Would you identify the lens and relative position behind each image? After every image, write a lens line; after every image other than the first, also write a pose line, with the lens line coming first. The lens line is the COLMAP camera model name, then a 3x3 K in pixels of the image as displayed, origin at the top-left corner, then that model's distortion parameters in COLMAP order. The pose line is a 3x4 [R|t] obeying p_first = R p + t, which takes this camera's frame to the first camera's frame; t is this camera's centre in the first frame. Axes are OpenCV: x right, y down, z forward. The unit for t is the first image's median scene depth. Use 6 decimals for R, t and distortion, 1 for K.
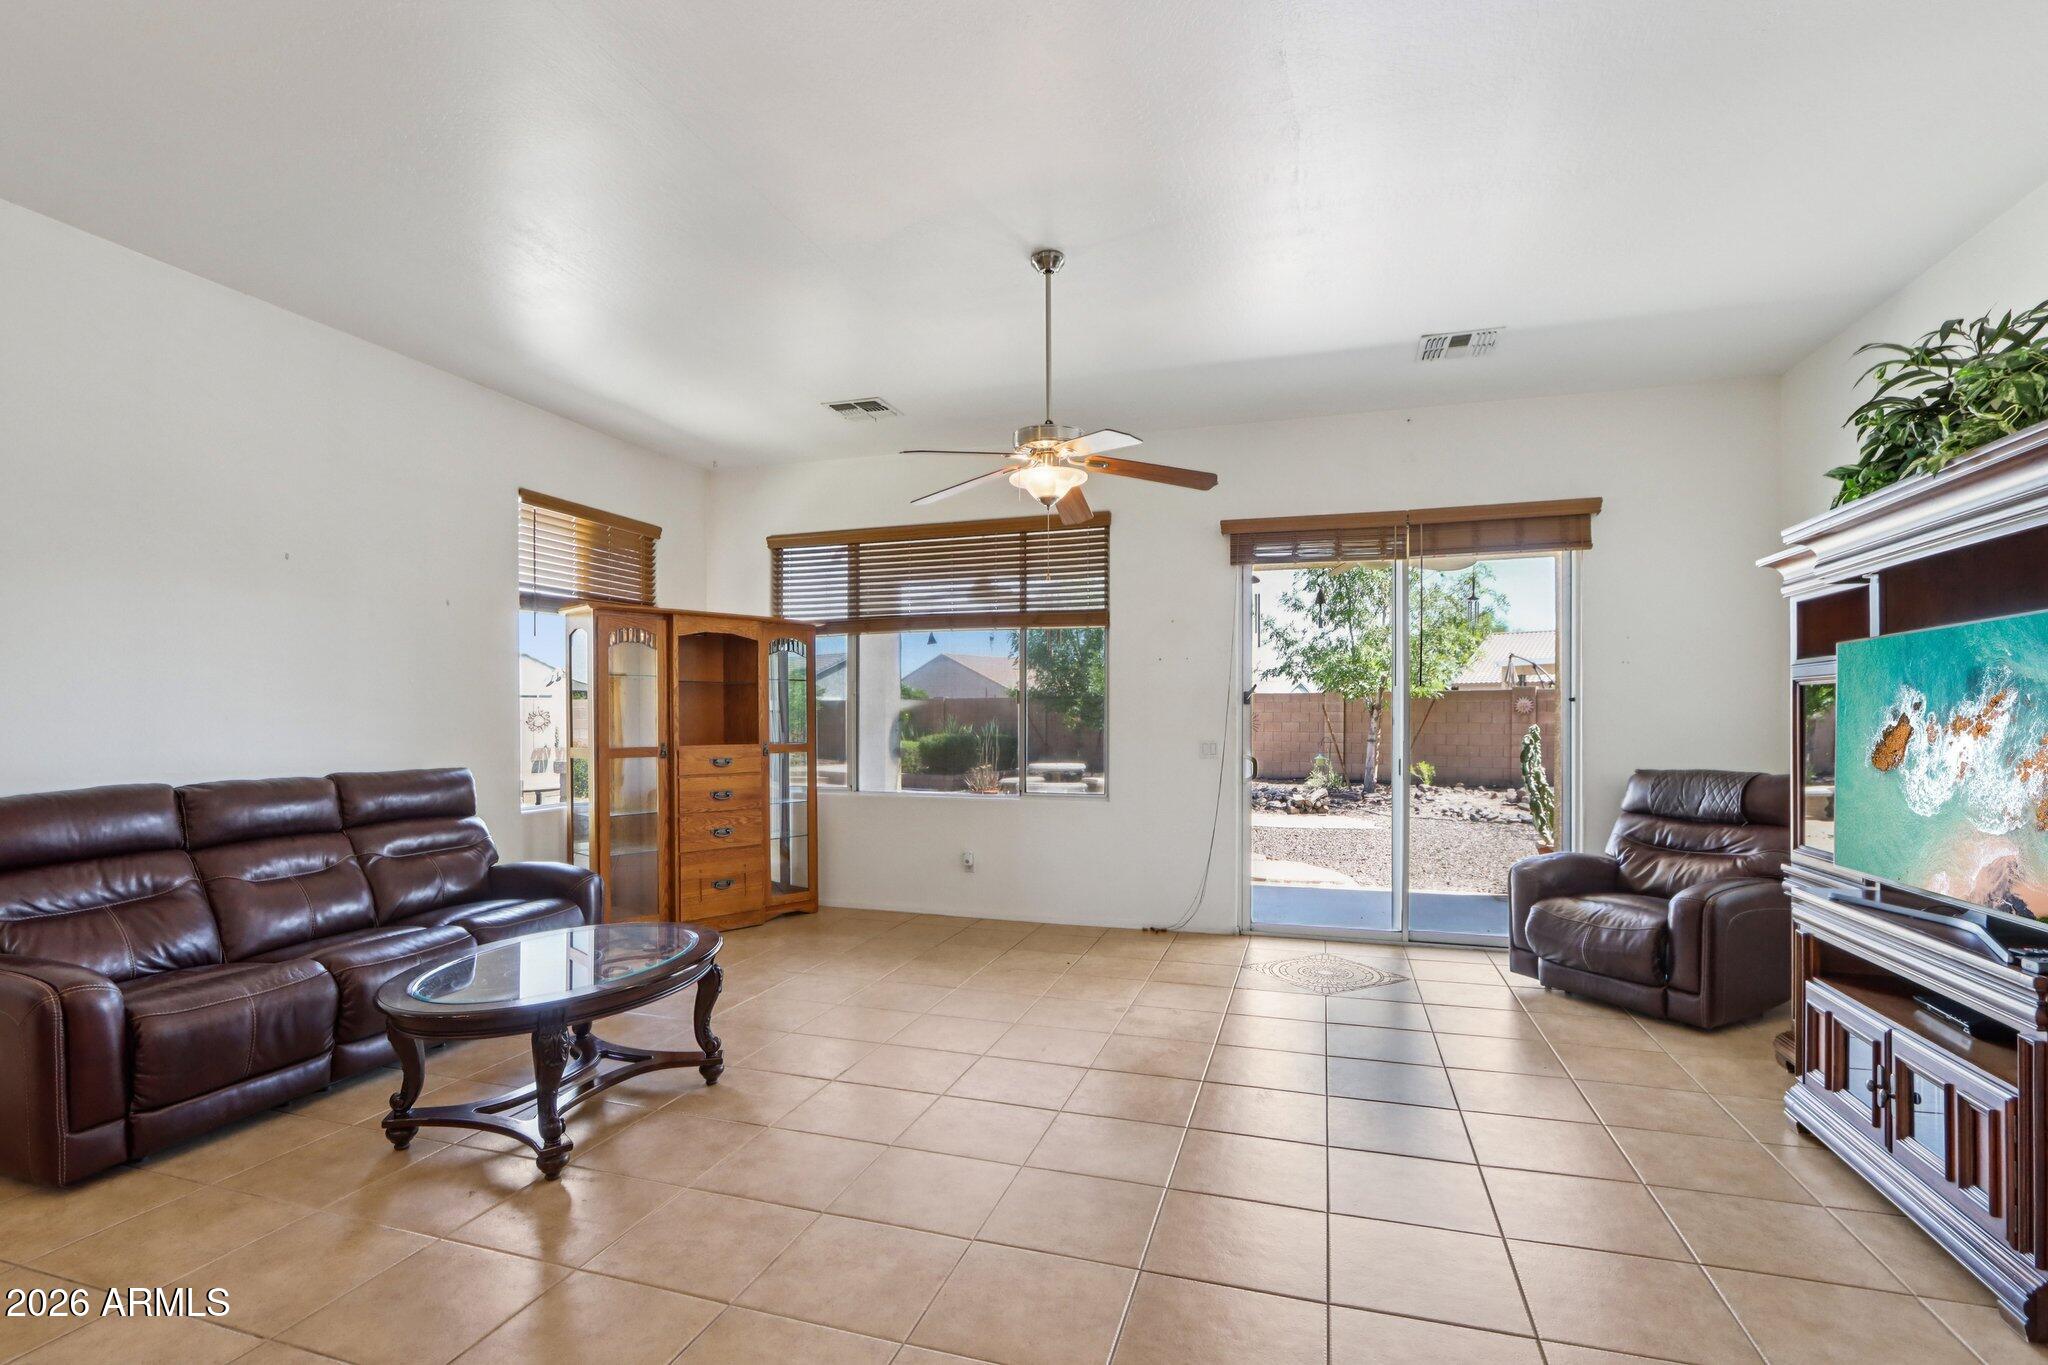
lens RADIAL K [[974.9, 0, 998.5], [0, 974.9, 724.5], [0, 0, 1]] dist [-0.003620, -0.000308]
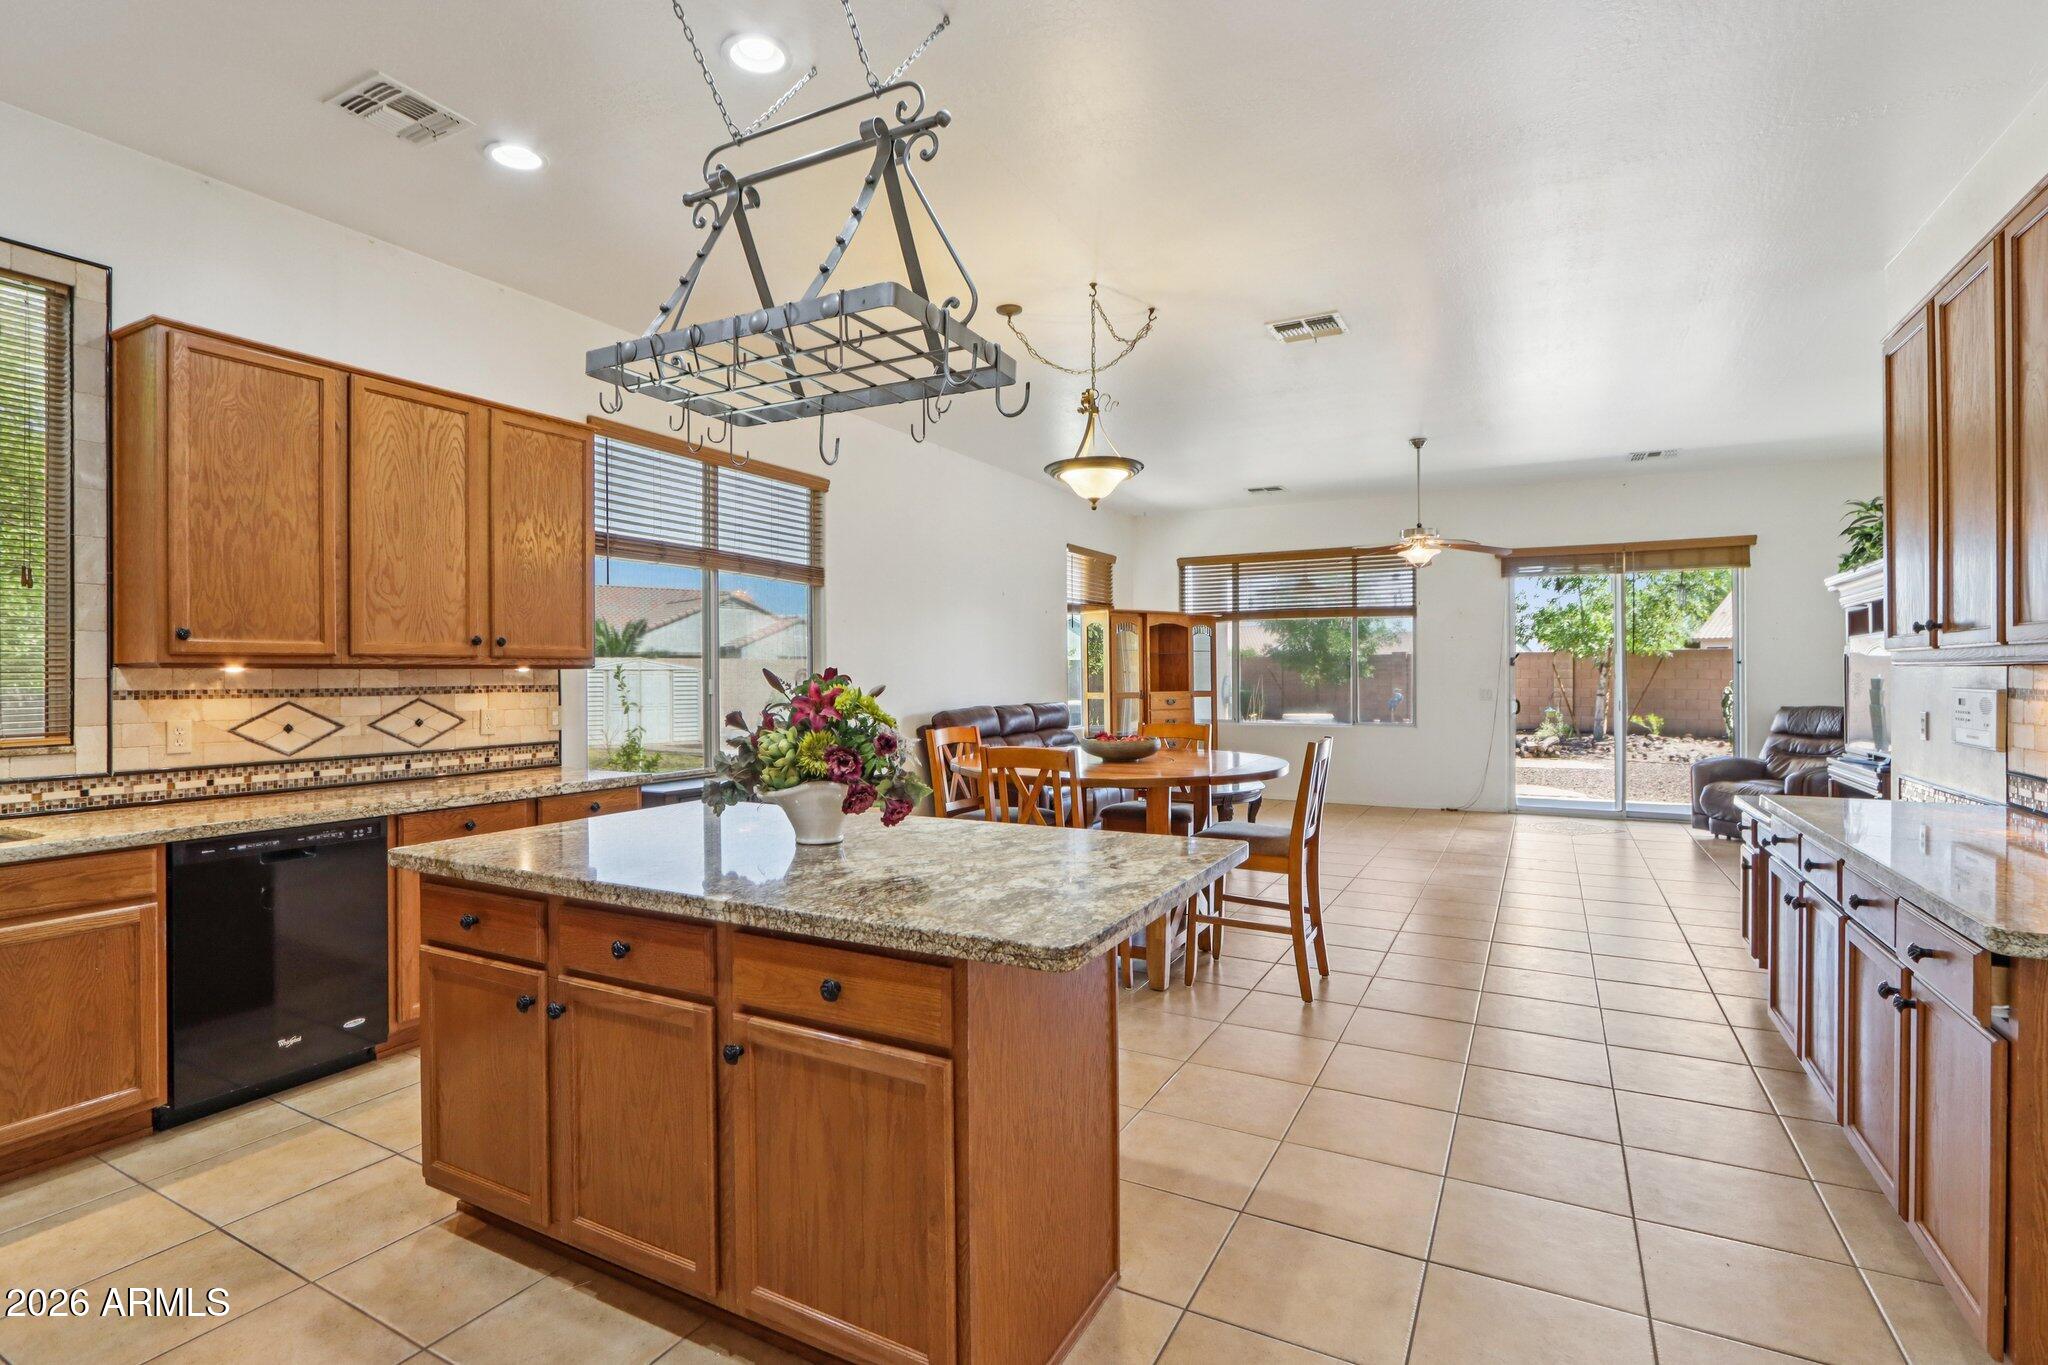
lens RADIAL K [[981.5, 0, 998.0], [0, 981.5, 673.6], [0, 0, 1]] dist [-0.002165, -0.007663]
pose [[0.982674, -0.001776, -0.185335, -0.261231], [0.000162, 0.999962, -0.008721, 0.005371], [0.185344, 0.008540, 0.982637, -0.687852]]
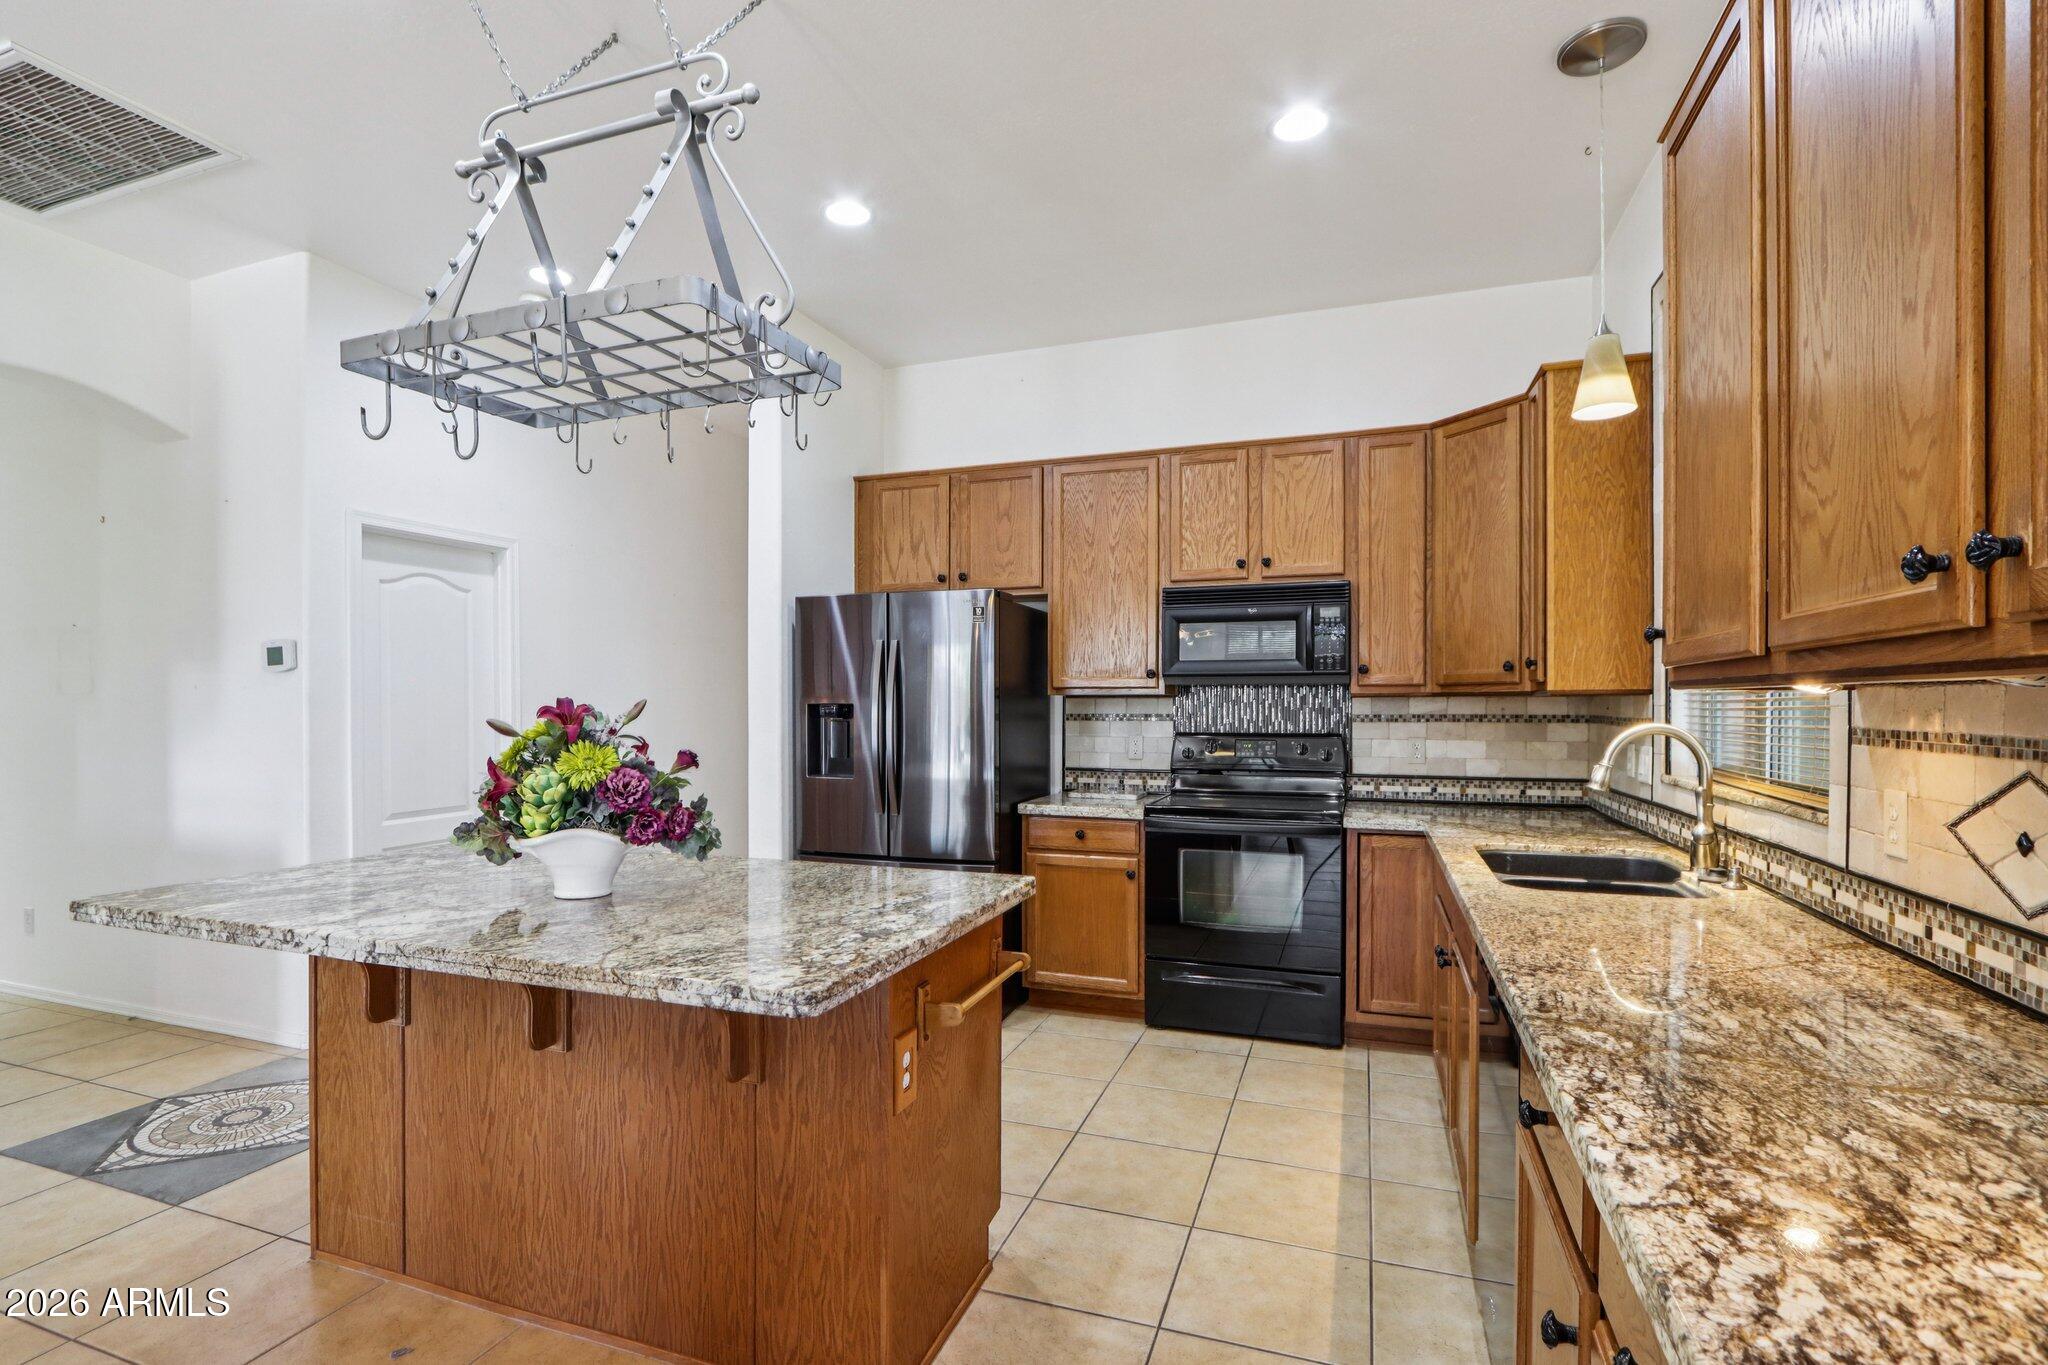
lens RADIAL K [[971.4, 0, 1001.4], [0, 971.4, 710.7], [0, 0, 1]] dist [-0.011685, 0.000074]
pose [[-0.999437, 0.002025, 0.033487, -0.577738], [0.002567, 0.999866, 0.016139, -0.000895], [-0.033450, 0.016216, -0.999309, 0.057035]]
